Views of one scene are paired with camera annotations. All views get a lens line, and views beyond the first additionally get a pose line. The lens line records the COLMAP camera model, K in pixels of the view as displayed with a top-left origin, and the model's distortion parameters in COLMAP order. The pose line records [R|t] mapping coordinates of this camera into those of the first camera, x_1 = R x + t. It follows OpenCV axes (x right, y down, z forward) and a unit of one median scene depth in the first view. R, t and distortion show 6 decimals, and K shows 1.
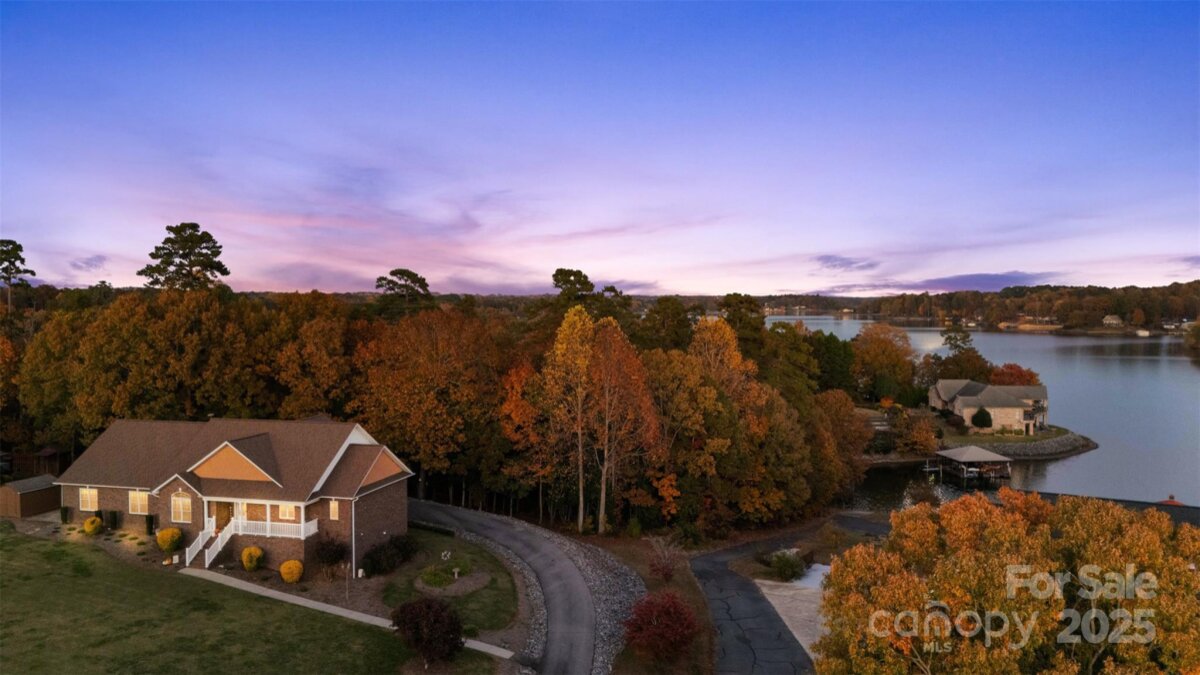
lens RADIAL K [[883.4, 0, 600.0], [0, 883.4, 337.5], [0, 0, 1]] dist [0.078186, -0.087271]
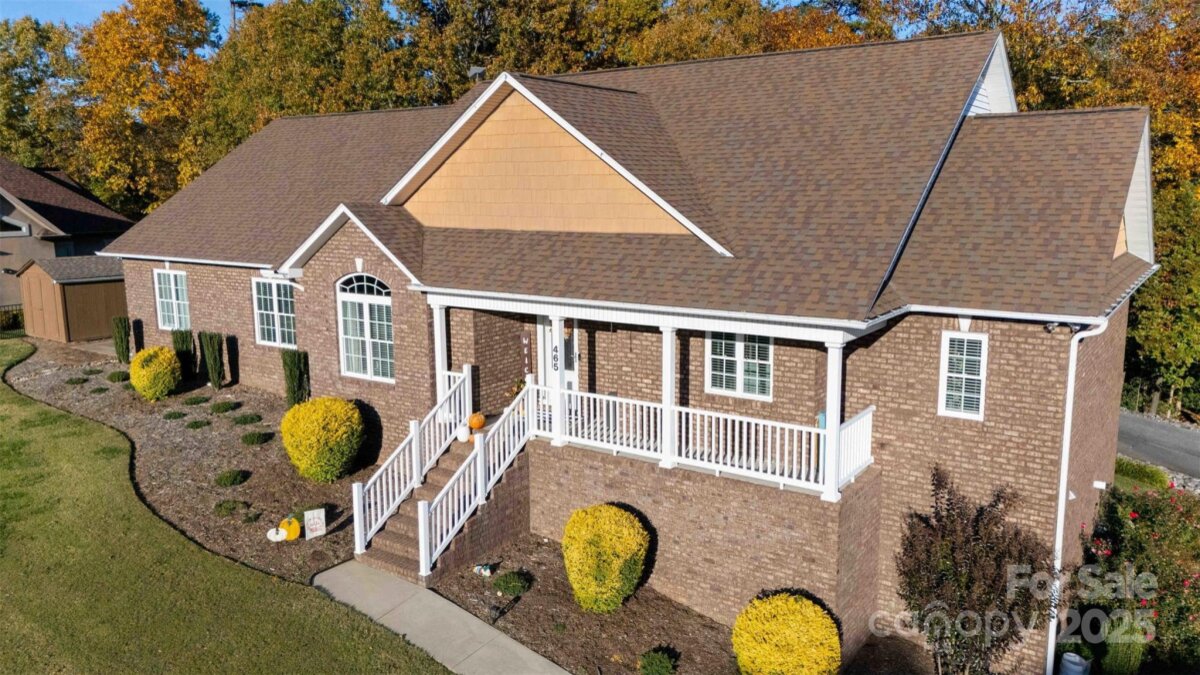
lens RADIAL K [[883.4, 0, 600.0], [0, 883.4, 337.5], [0, 0, 1]] dist [0.078186, -0.087271]
pose [[0.942122, 0.051107, -0.331351, -0.307872], [-0.007017, 0.991103, 0.132916, 0.156646], [0.335196, -0.122898, 0.934098, 0.770614]]
